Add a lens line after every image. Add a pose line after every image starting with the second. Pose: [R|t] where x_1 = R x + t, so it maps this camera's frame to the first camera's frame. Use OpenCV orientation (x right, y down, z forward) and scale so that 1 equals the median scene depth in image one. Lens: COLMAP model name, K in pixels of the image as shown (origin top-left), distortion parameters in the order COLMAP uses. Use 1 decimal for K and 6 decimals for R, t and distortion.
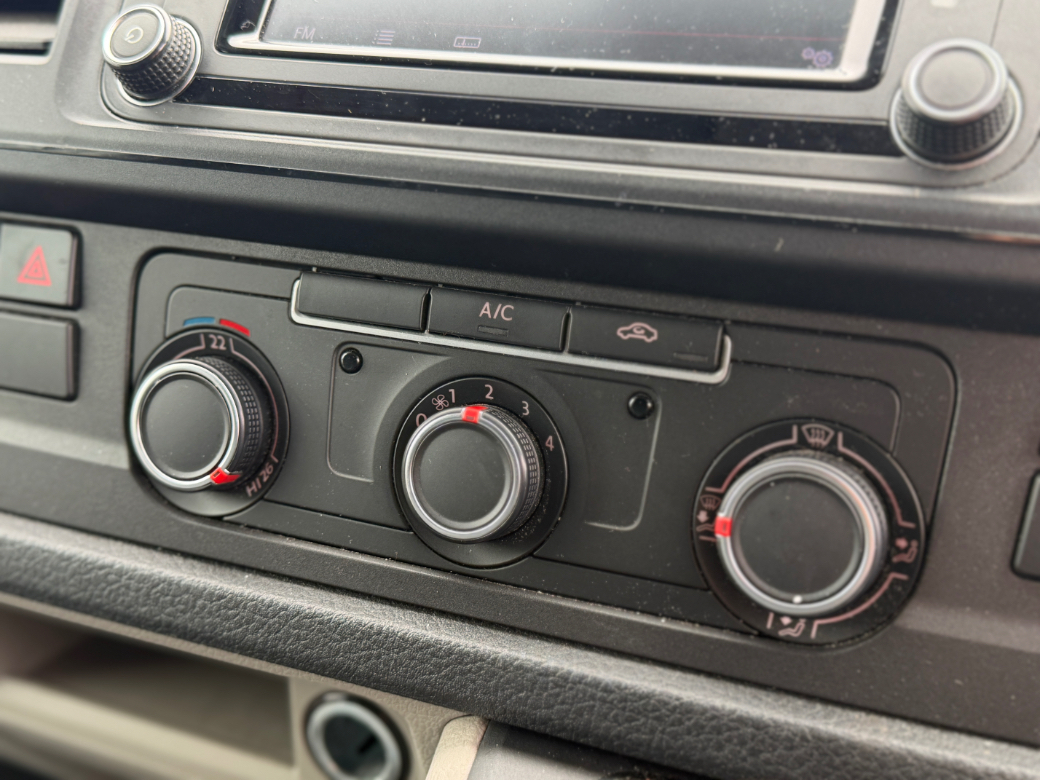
lens RADIAL K [[1247.7, 0, 520.0], [0, 1247.7, 390.0], [0, 0, 1]] dist [0.190583, -0.561357]
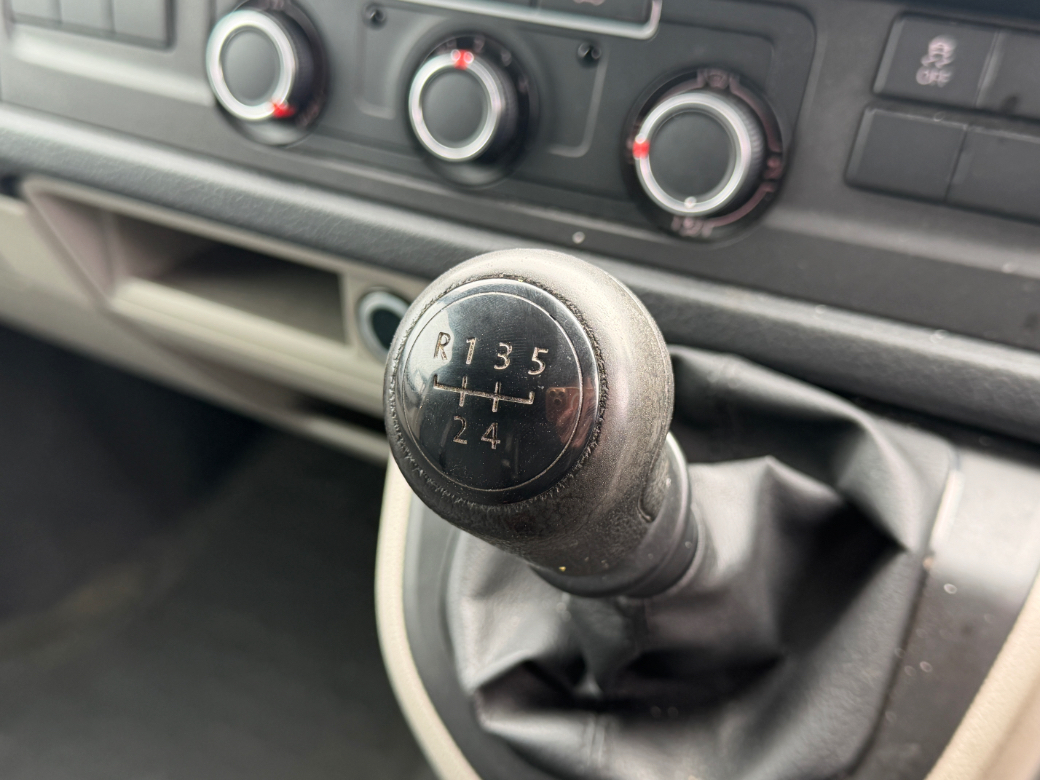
lens RADIAL K [[1247.7, 0, 520.0], [0, 1247.7, 390.0], [0, 0, 1]] dist [0.190583, -0.561357]
pose [[0.995061, 0.044805, -0.088574, 0.150893], [-0.023646, 0.973639, 0.226864, 0.053241], [0.096404, -0.223649, 0.969890, -0.338400]]
